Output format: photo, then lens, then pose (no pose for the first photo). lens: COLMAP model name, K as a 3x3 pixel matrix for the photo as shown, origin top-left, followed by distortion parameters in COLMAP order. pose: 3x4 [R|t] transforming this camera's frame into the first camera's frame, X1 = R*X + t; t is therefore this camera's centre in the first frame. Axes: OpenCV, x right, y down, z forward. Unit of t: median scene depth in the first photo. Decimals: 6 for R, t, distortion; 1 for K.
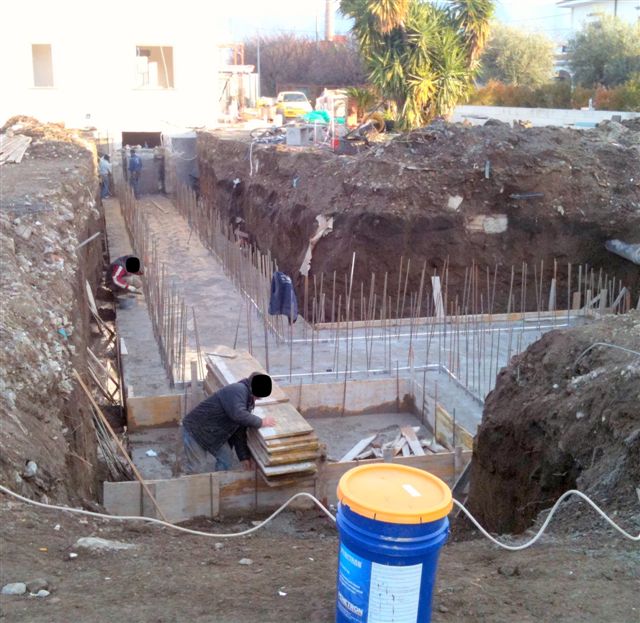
lens RADIAL K [[971.0, 0, 320.0], [0, 971.0, 311.5], [0, 0, 1]] dist [0.023306, 0.044168]
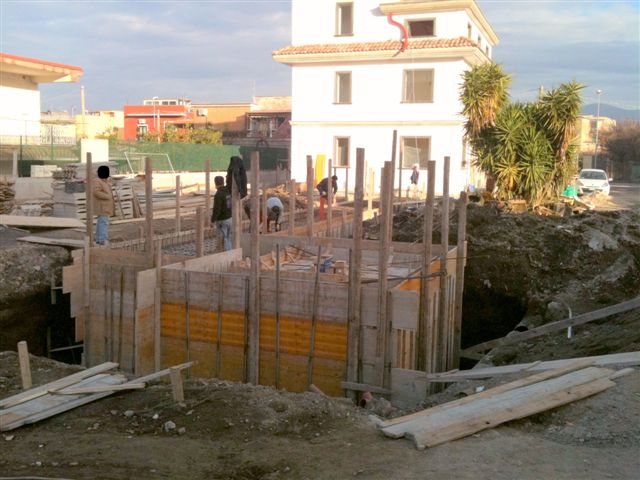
lens RADIAL K [[723.6, 0, 320.0], [0, 723.6, 240.0], [0, 0, 1]] dist [0.087341, -0.264220]
pose [[0.836016, 0.074227, -0.543662, 0.544422], [-0.136929, 0.987683, -0.075713, -0.062442], [0.531346, 0.137741, 0.835882, 0.165143]]
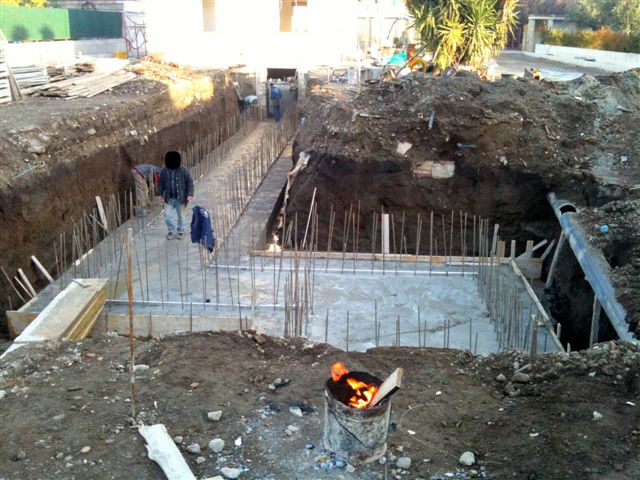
lens RADIAL K [[723.6, 0, 320.0], [0, 723.6, 240.0], [0, 0, 1]] dist [0.087341, -0.264220]
pose [[0.957911, 0.085872, -0.273922, 0.279023], [-0.069799, 0.995247, 0.067910, -0.058062], [0.278452, -0.045932, 0.959351, 0.187044]]
